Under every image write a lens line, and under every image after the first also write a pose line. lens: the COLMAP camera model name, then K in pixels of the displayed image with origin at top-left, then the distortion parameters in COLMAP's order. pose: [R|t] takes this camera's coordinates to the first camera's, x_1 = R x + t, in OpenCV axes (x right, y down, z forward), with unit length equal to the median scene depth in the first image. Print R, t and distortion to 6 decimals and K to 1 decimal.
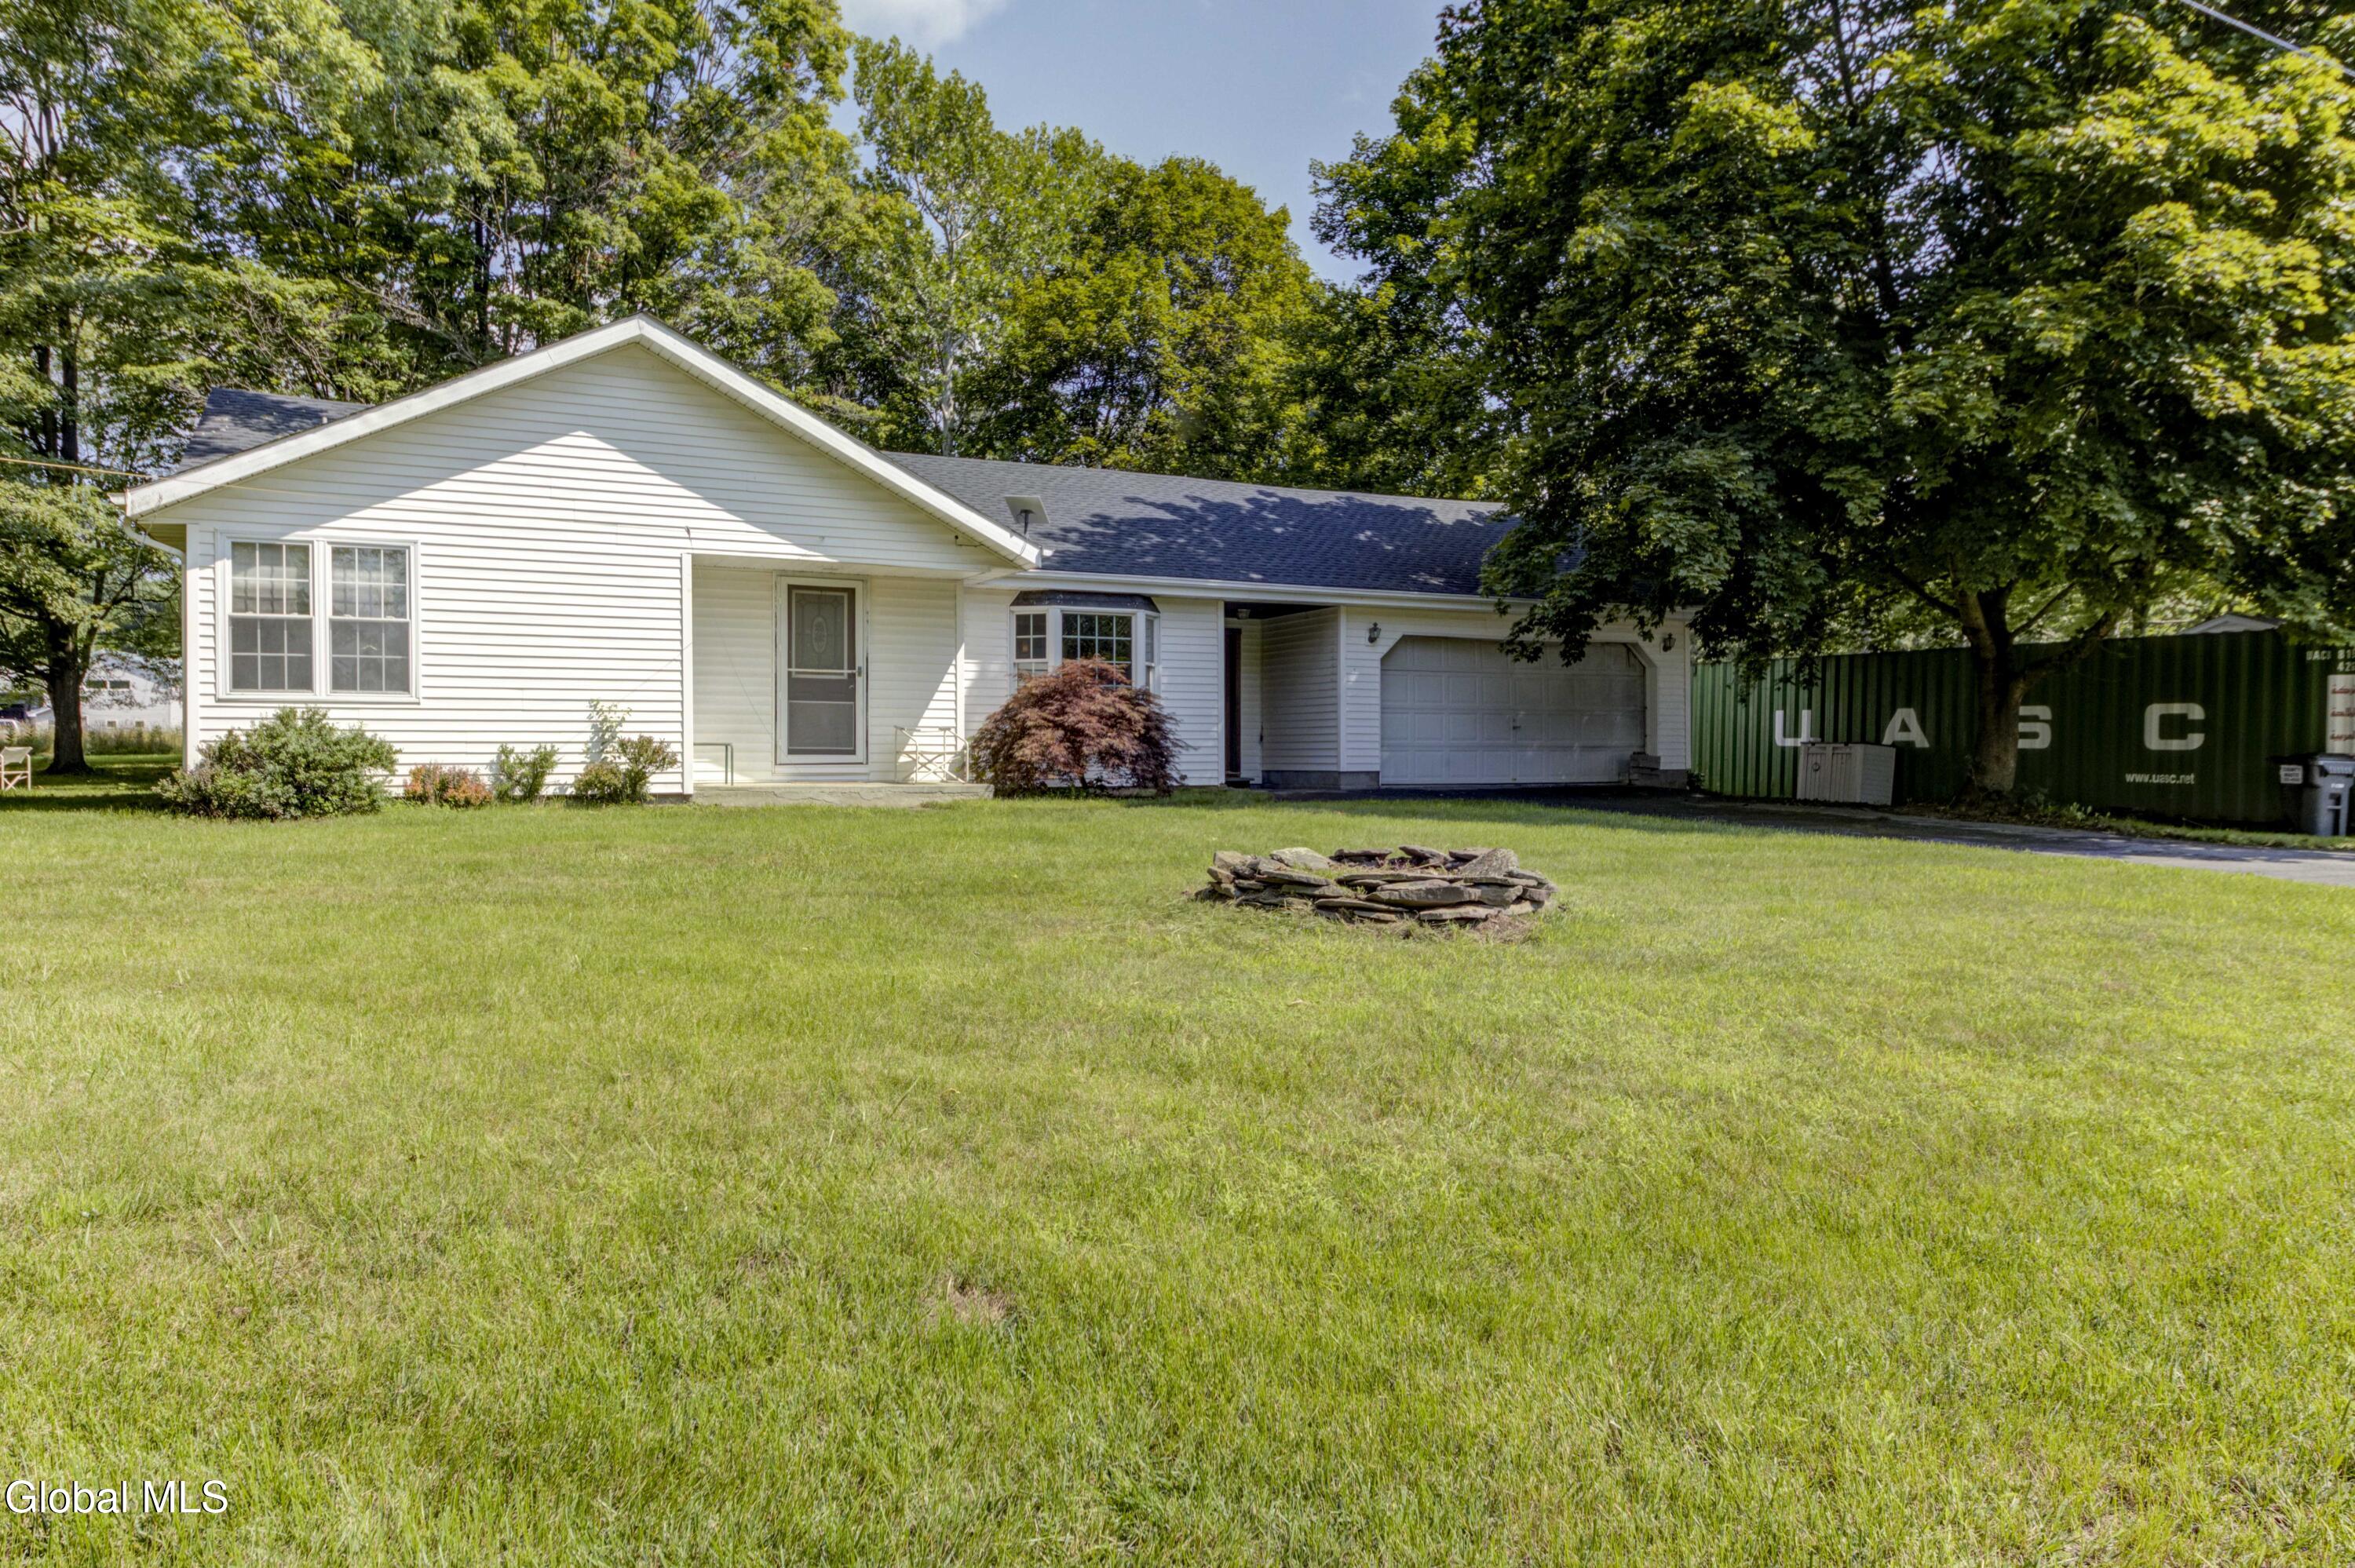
lens RADIAL K [[1618.2, 0, 1172.6], [0, 1618.2, 793.8], [0, 0, 1]] dist [0.047777, 0.002240]
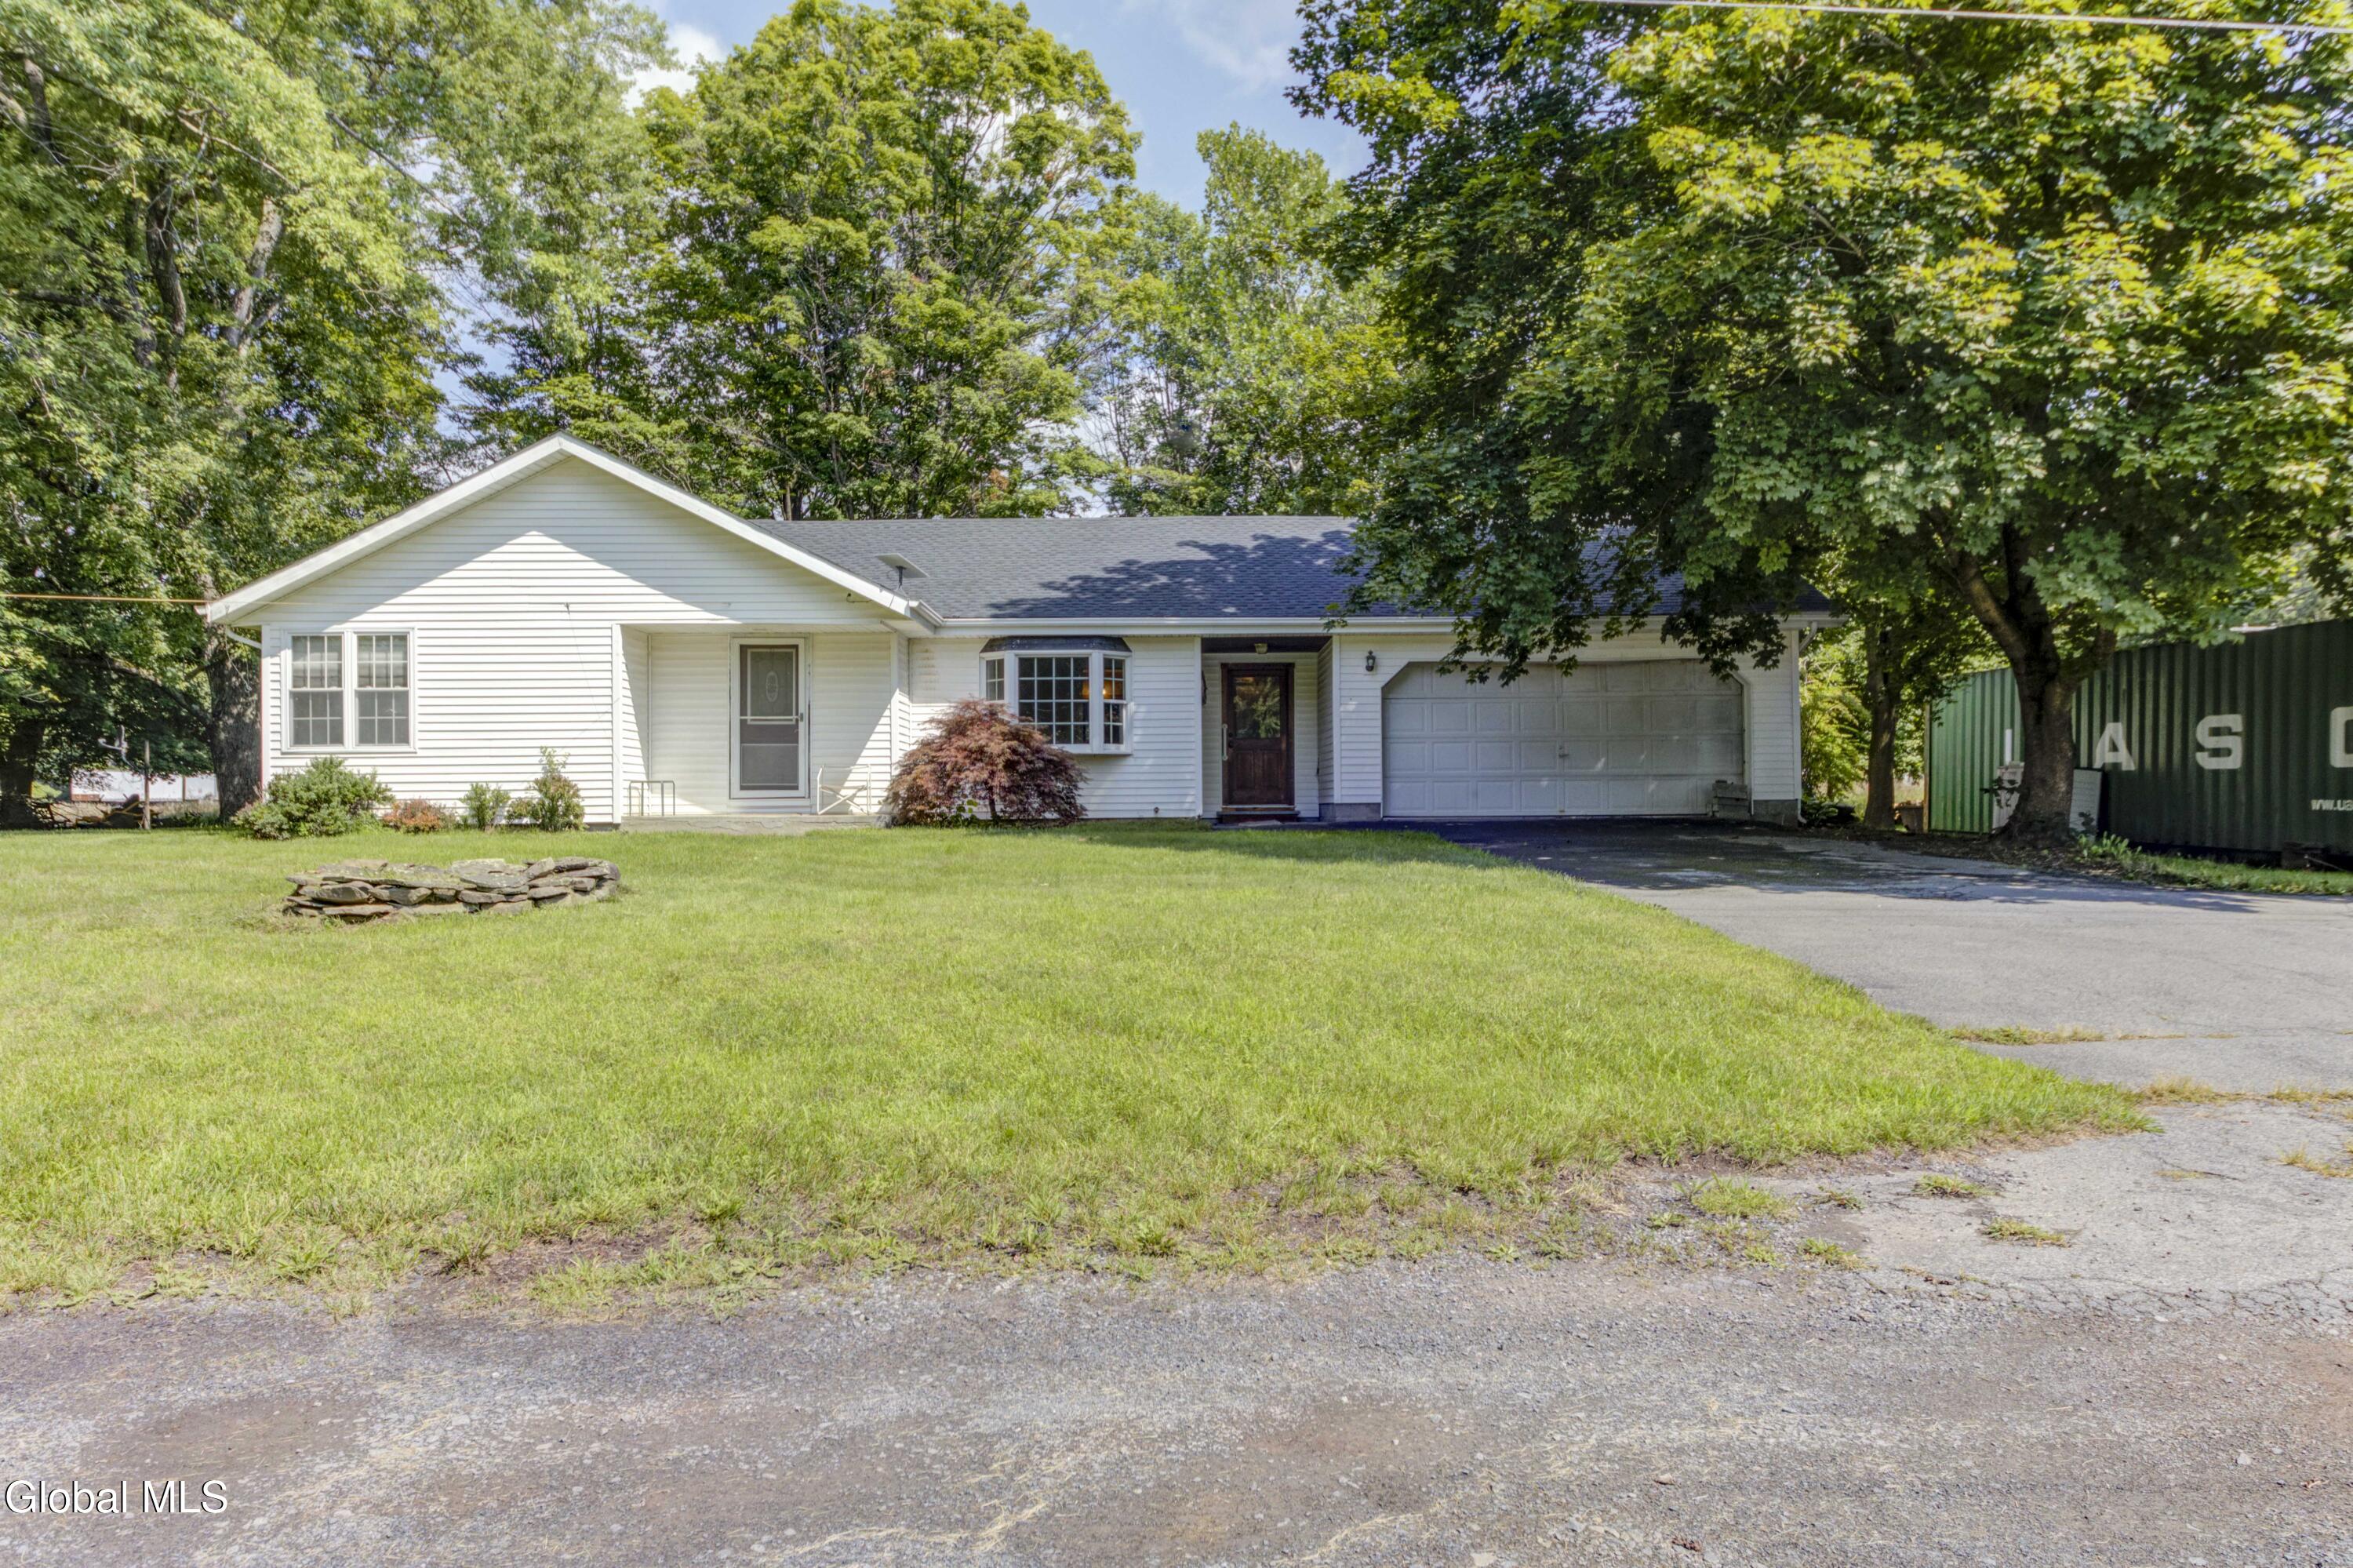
lens RADIAL K [[1617.1, 0, 1171.6], [0, 1617.1, 793.8], [0, 0, 1]] dist [0.047777, 0.002240]
pose [[0.895653, -0.010302, -0.444634, 0.550933], [-0.003019, 0.999568, -0.029239, 0.011229], [0.444743, 0.027531, 0.895235, 0.094320]]
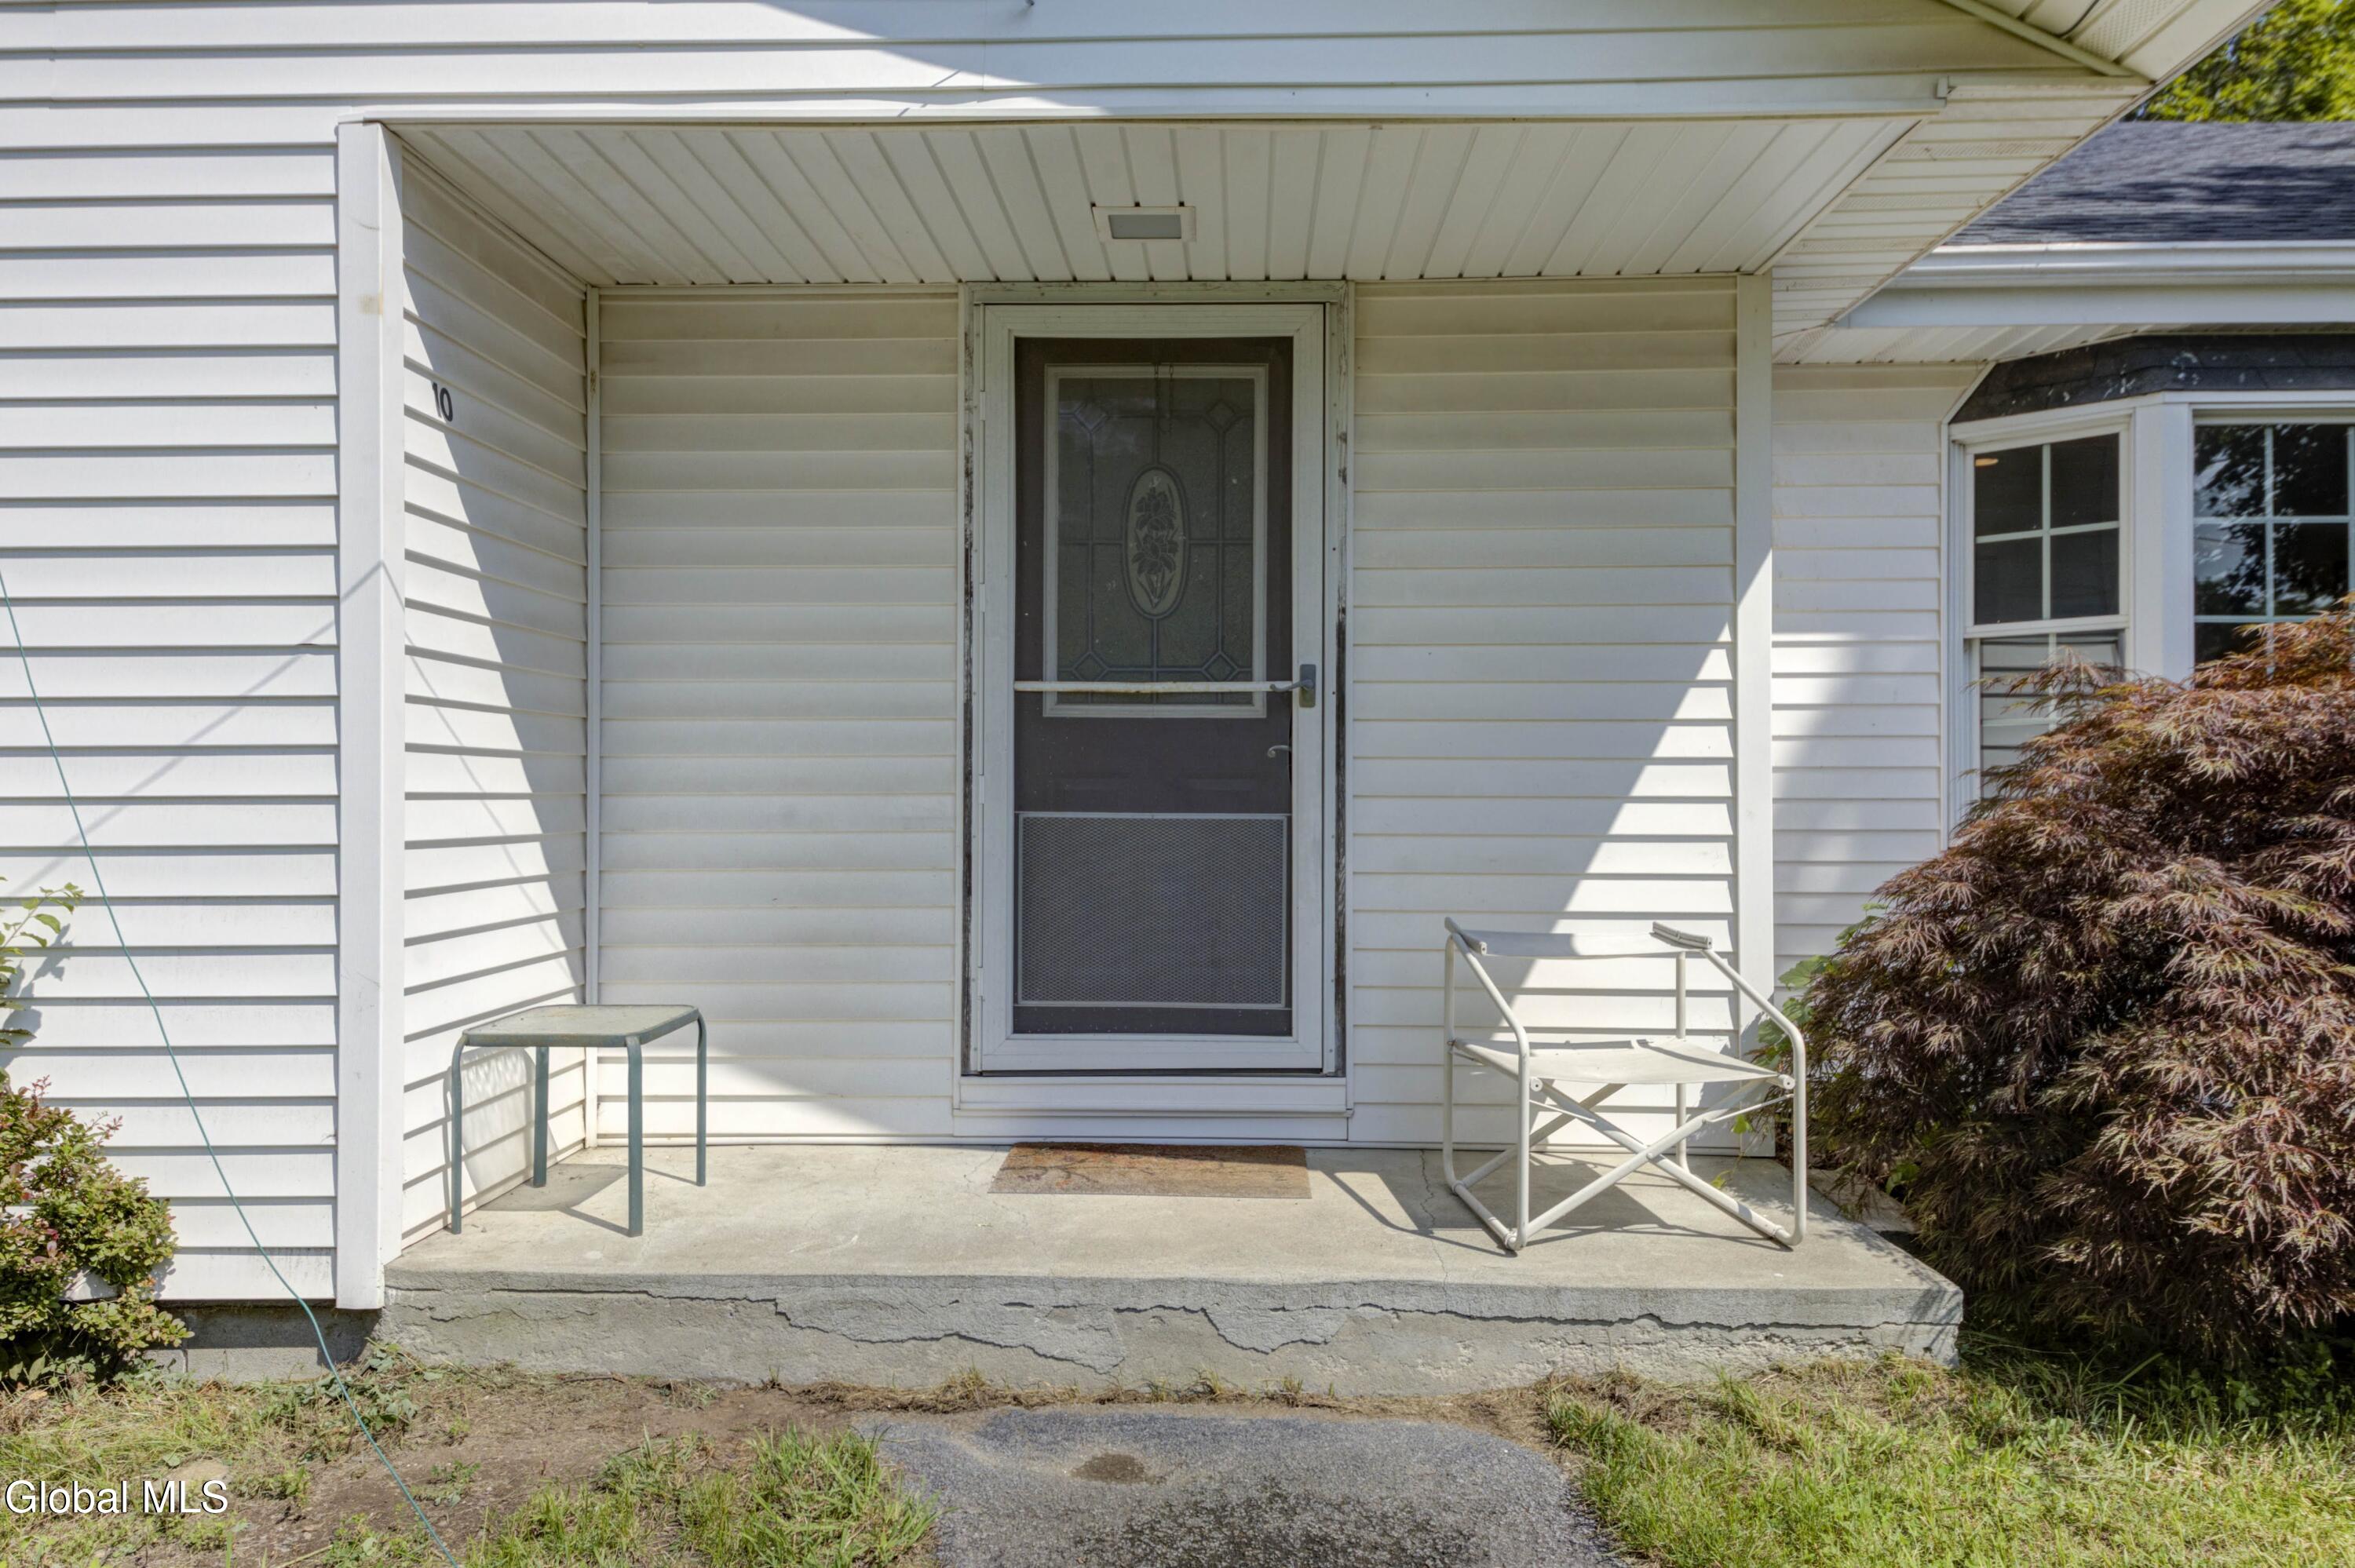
lens RADIAL K [[1618.2, 0, 1172.6], [0, 1618.2, 793.8], [0, 0, 1]] dist [0.047777, 0.002240]
pose [[0.895616, -0.002116, -0.444824, -0.105662], [-0.007560, 0.999772, -0.019977, -0.054876], [0.444765, 0.021254, 0.895395, 0.781645]]
